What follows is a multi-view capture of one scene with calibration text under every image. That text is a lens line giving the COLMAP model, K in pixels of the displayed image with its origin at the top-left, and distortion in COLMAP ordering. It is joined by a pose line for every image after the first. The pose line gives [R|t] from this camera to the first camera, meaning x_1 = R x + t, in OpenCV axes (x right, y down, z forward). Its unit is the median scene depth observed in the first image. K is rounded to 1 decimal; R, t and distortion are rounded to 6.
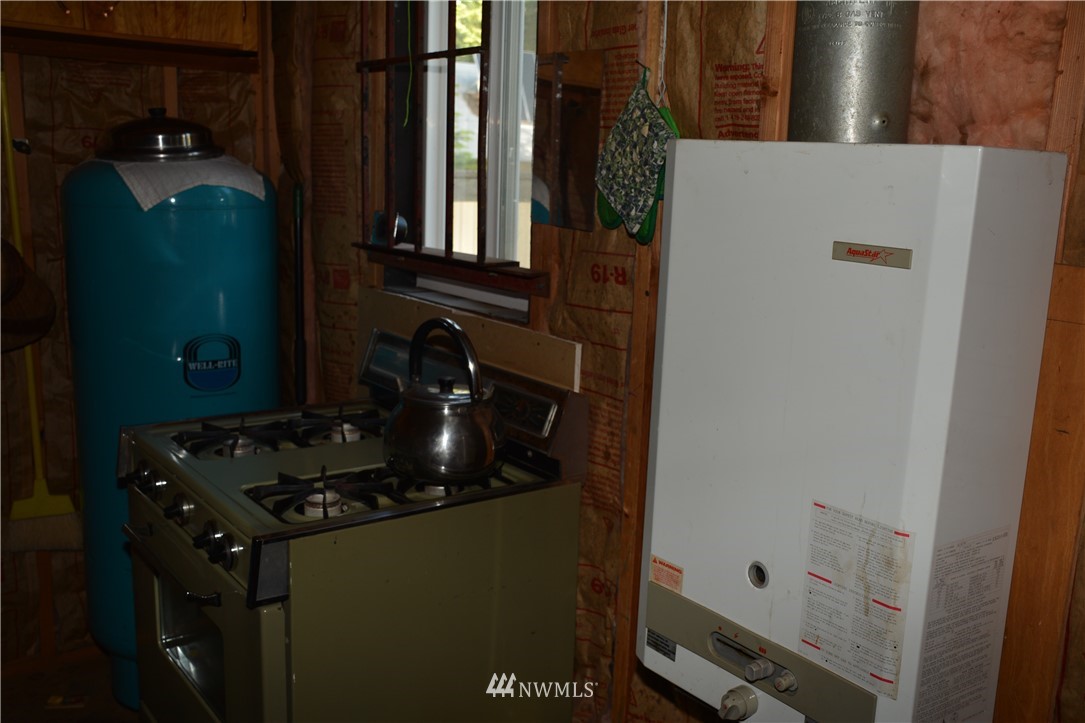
lens RADIAL K [[1022.7, 0, 554.6], [0, 1022.7, 368.9], [0, 0, 1]] dist [-0.010763, 0.000000]
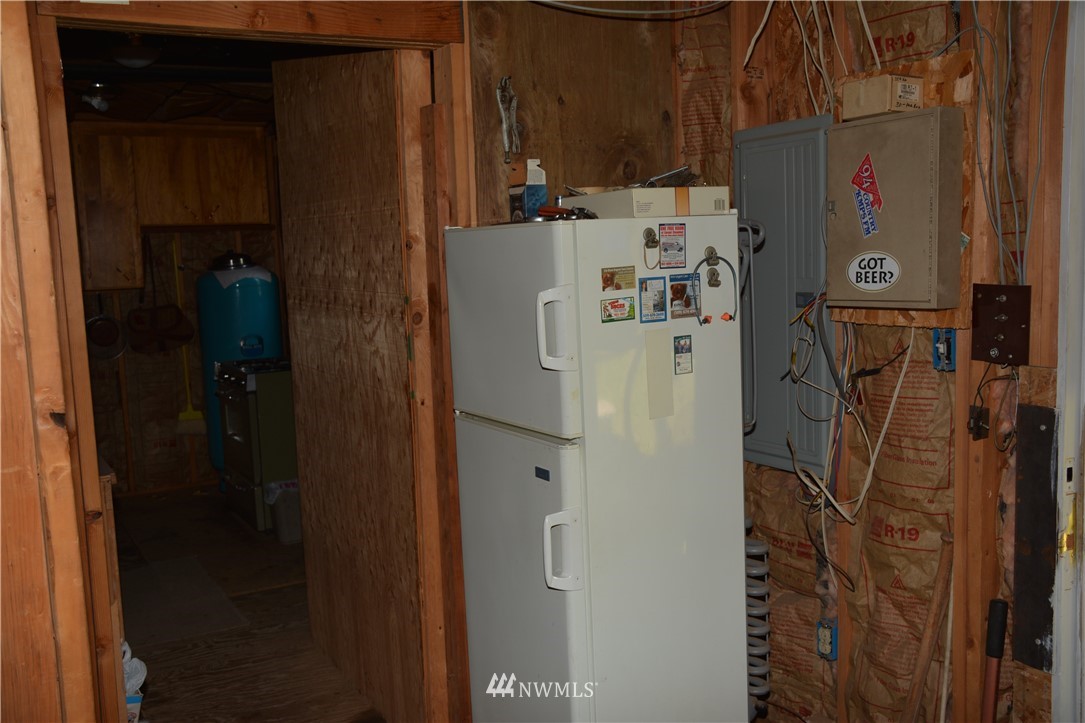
lens RADIAL K [[1022.7, 0, 539.8], [0, 1022.7, 364.6], [0, 0, 1]] dist [-0.010763, 0.000000]
pose [[0.988942, -0.056666, -0.137050, 0.668669], [0.044497, 0.994921, -0.090285, 0.278998], [0.141470, 0.083189, 0.986441, -1.308006]]
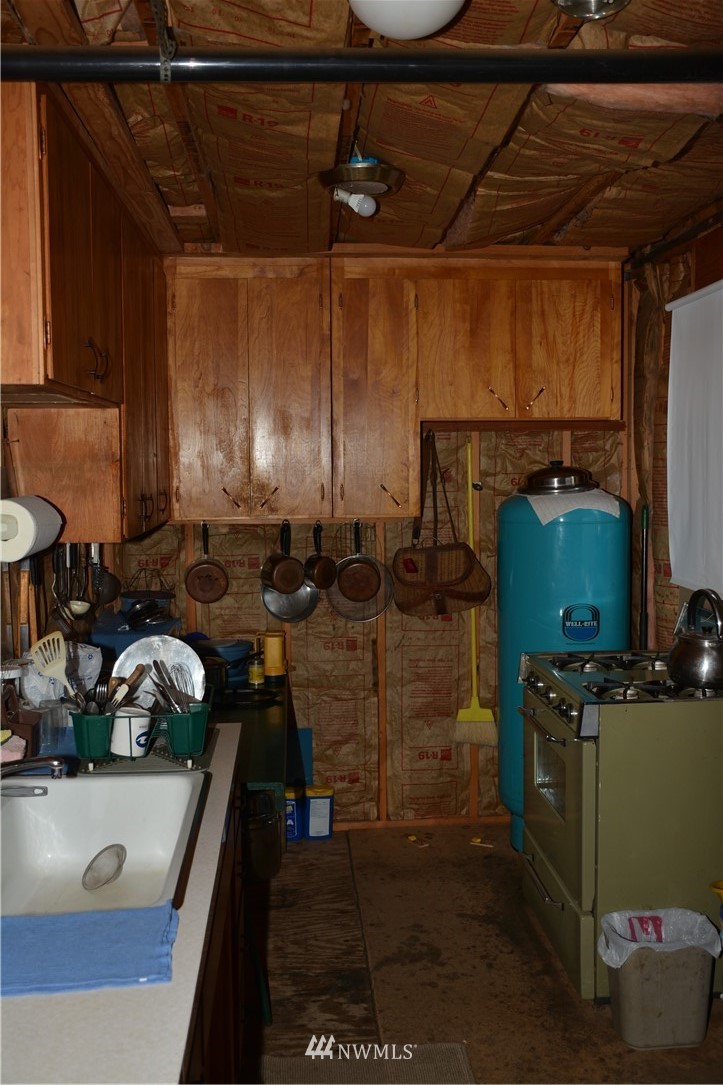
lens RADIAL K [[1022.7, 0, 367.8], [0, 1022.7, 537.5], [0, 0, 1]] dist [-0.010763, 0.000000]
pose [[0.839129, -0.004708, -0.543912, 0.212543], [-0.069628, 0.990806, -0.115995, 0.061778], [0.539458, 0.135206, 0.831087, -0.427217]]
